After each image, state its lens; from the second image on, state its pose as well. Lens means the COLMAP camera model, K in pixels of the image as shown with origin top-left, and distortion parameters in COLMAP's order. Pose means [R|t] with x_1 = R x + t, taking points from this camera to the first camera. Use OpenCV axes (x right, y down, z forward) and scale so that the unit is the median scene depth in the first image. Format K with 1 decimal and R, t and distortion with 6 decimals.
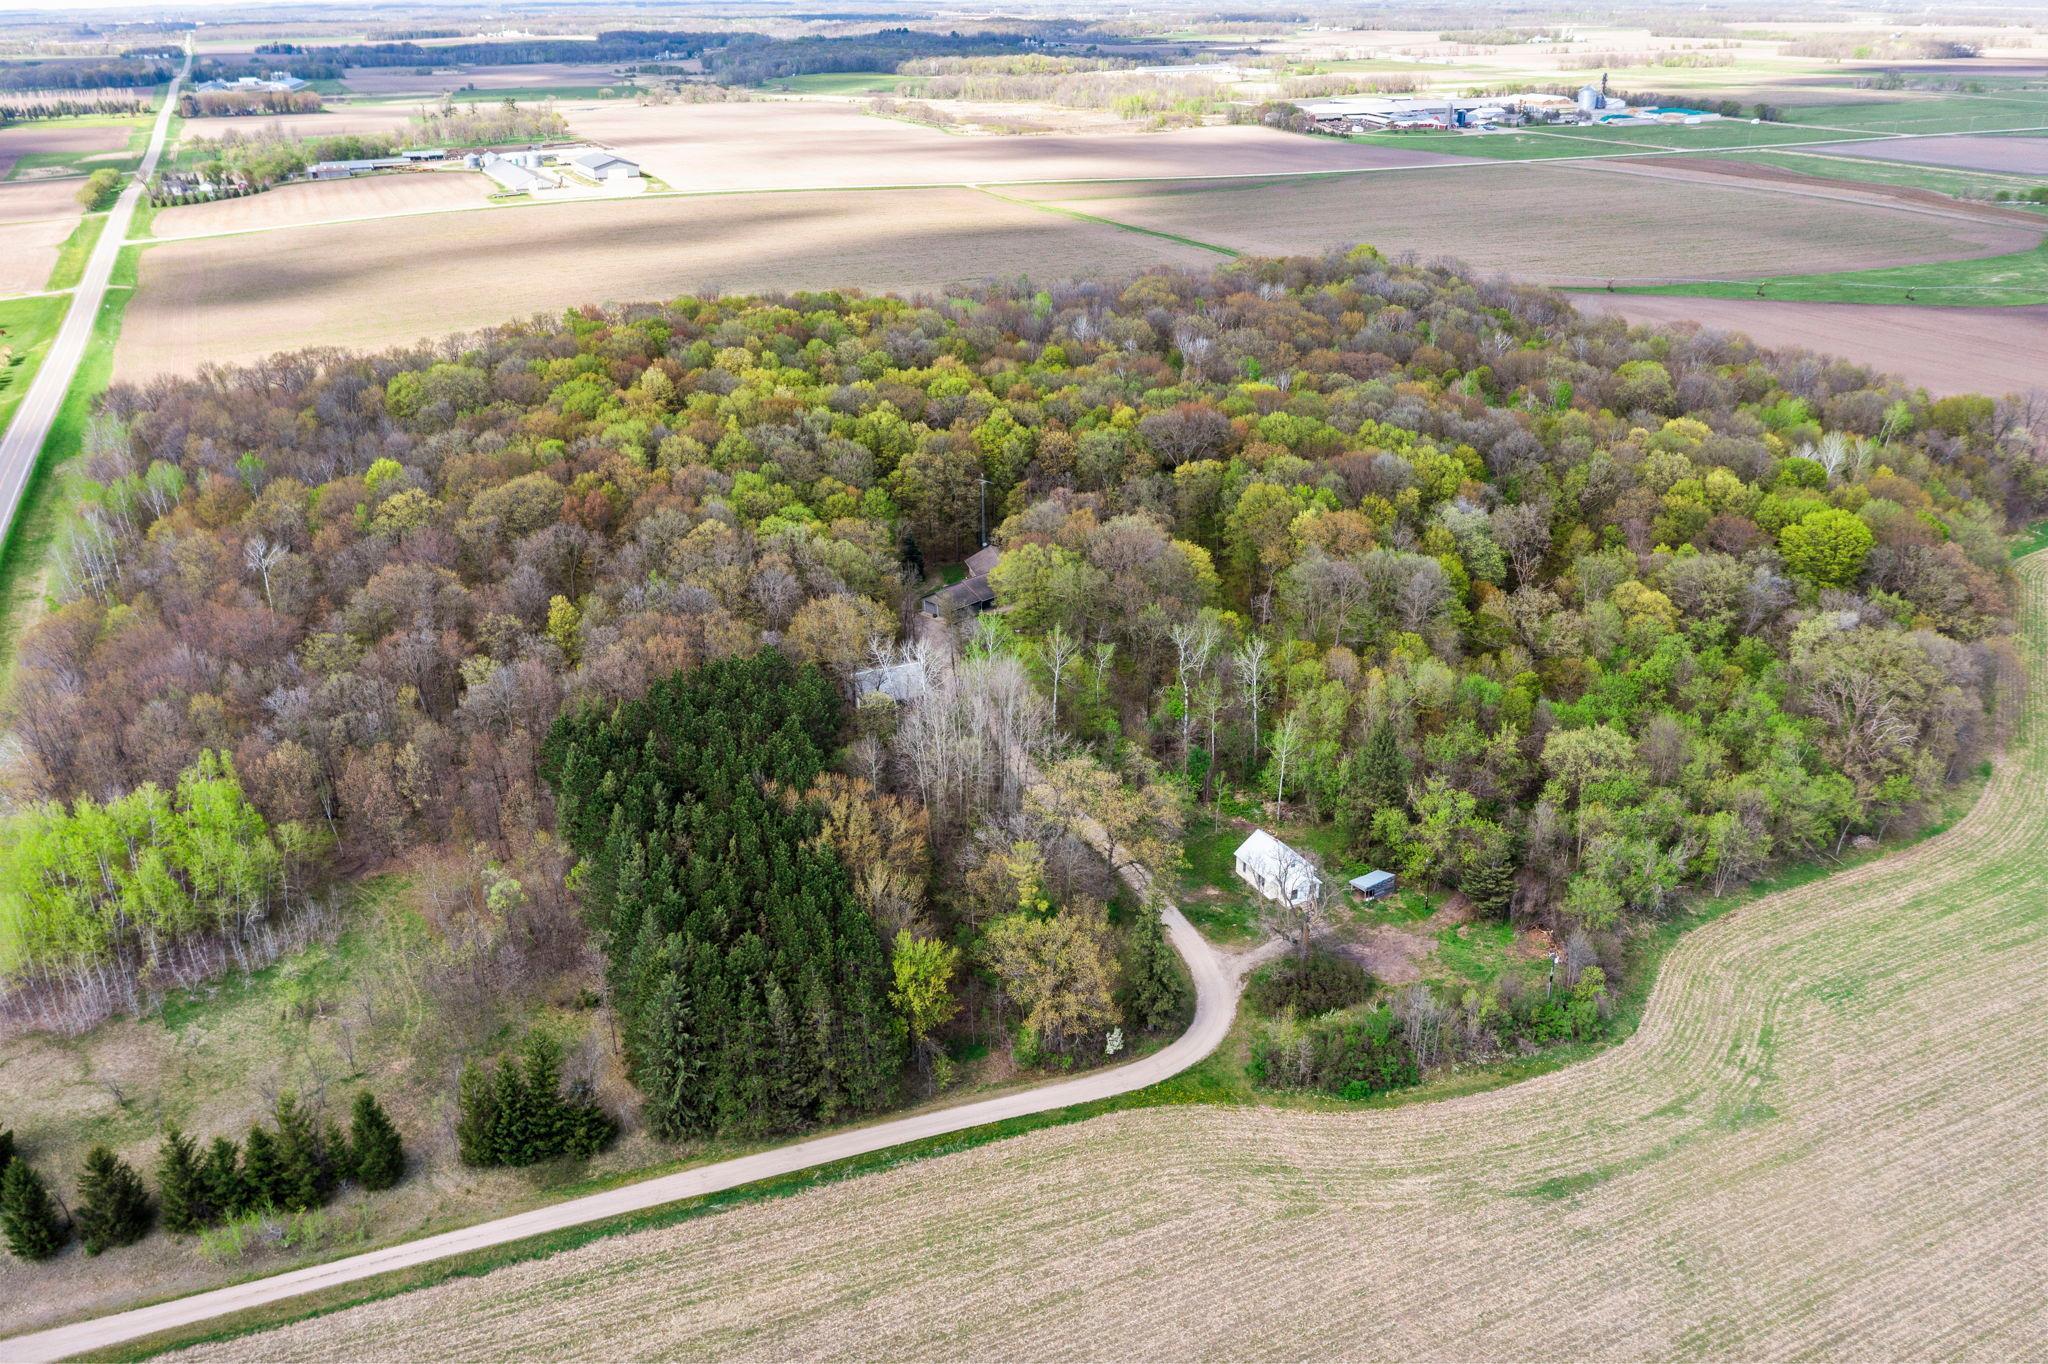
lens RADIAL K [[1597.1, 0, 1056.9], [0, 1597.1, 681.4], [0, 0, 1]] dist [-0.016643, -0.011017]
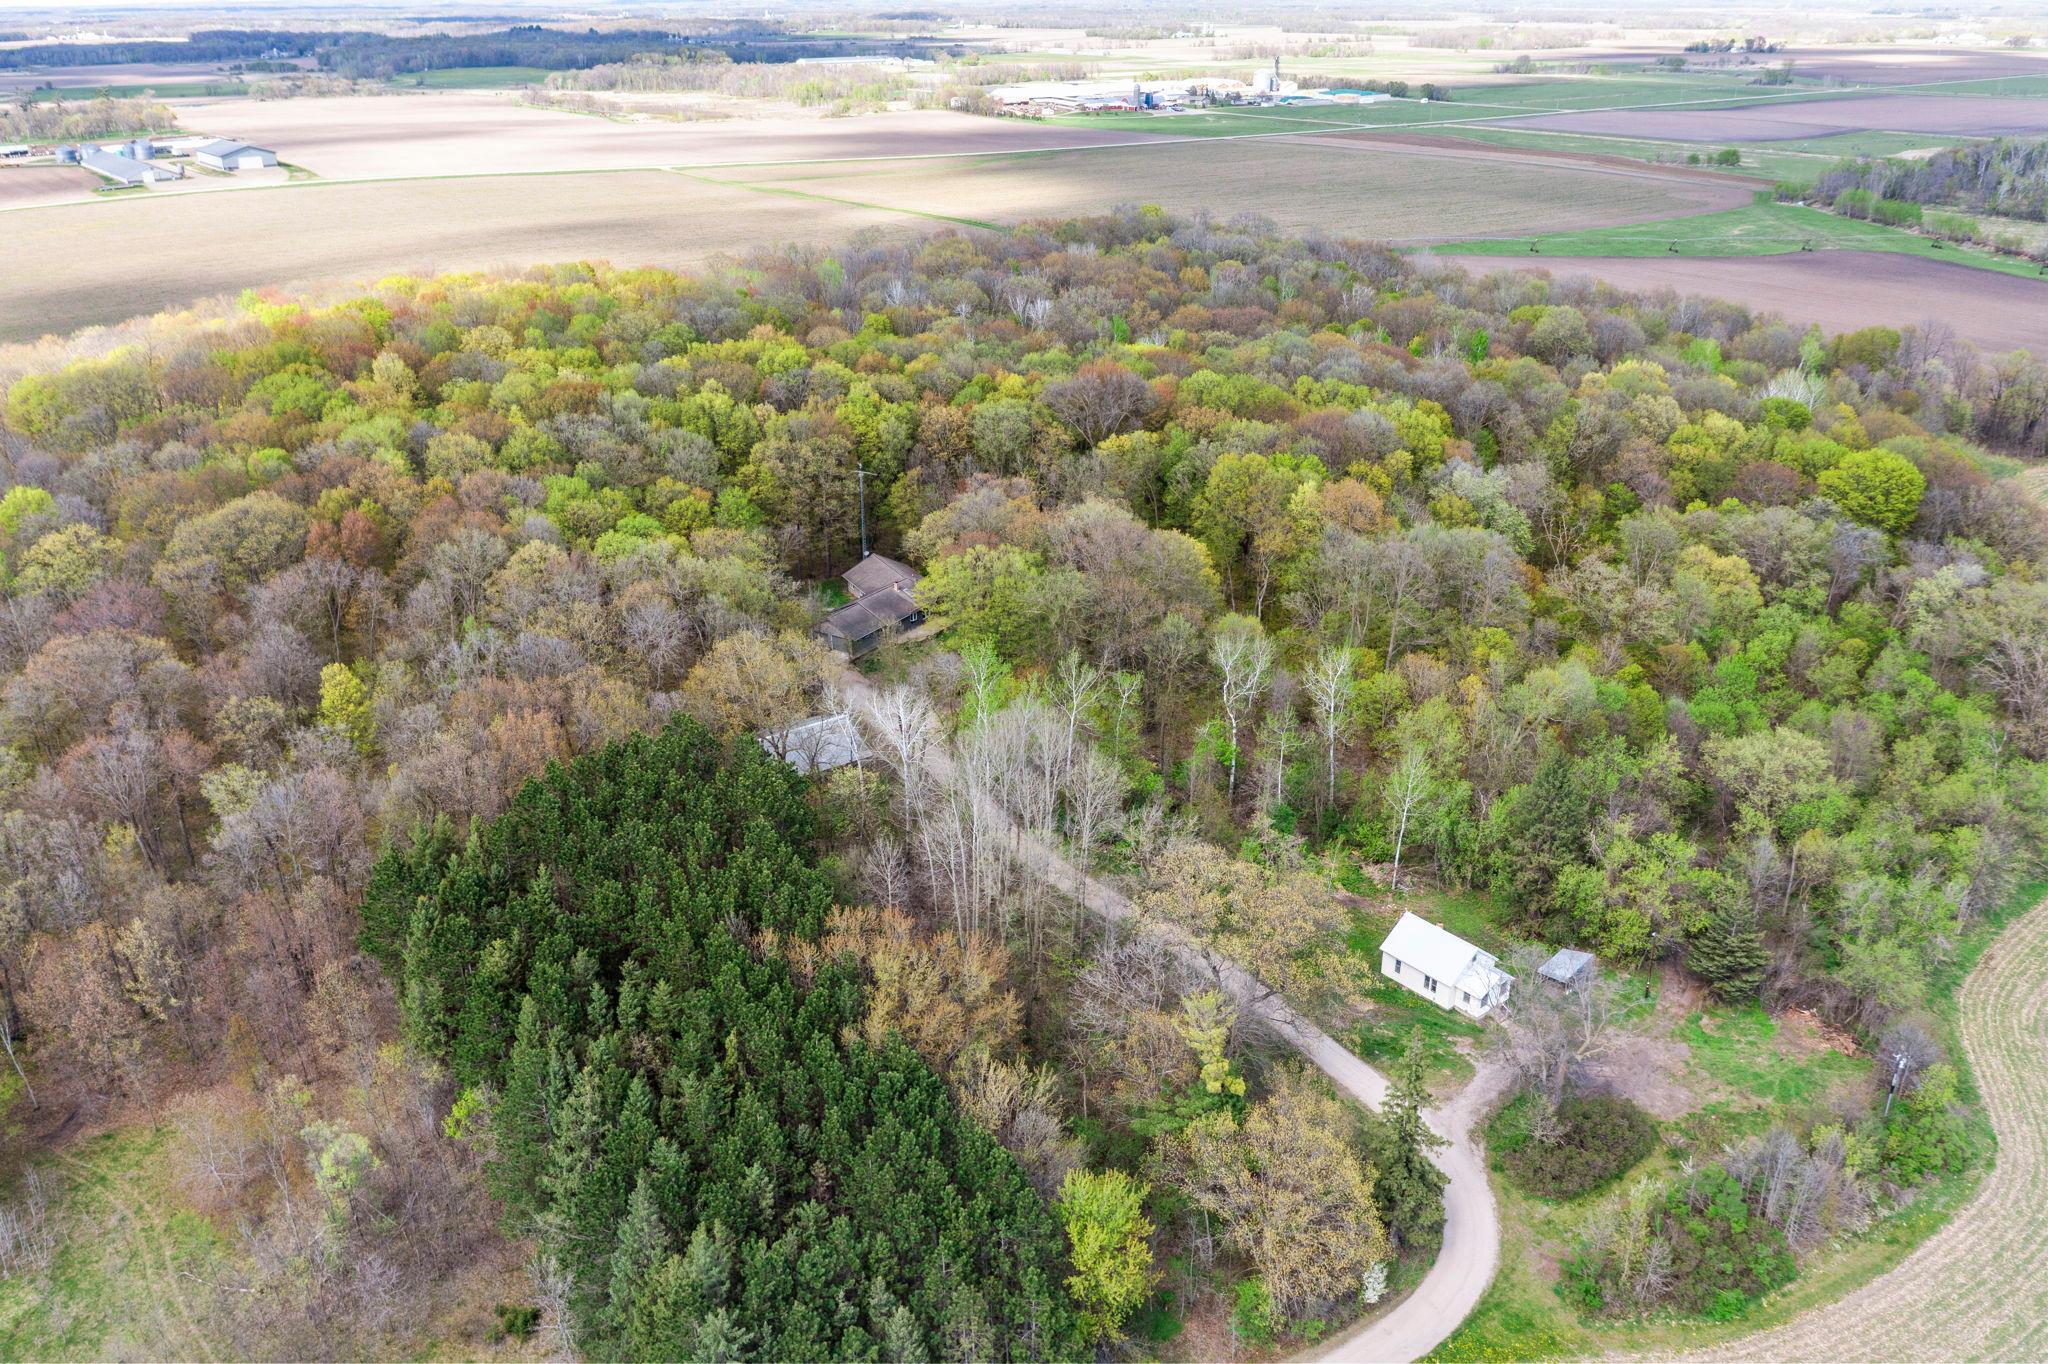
lens RADIAL K [[1597.1, 0, 1056.9], [0, 1597.1, 681.4], [0, 0, 1]] dist [-0.016643, -0.011017]
pose [[0.977784, -0.079276, 0.194045, -0.125234], [0.079612, 0.996807, 0.006076, -0.022607], [-0.193908, 0.009508, 0.980974, 0.237229]]
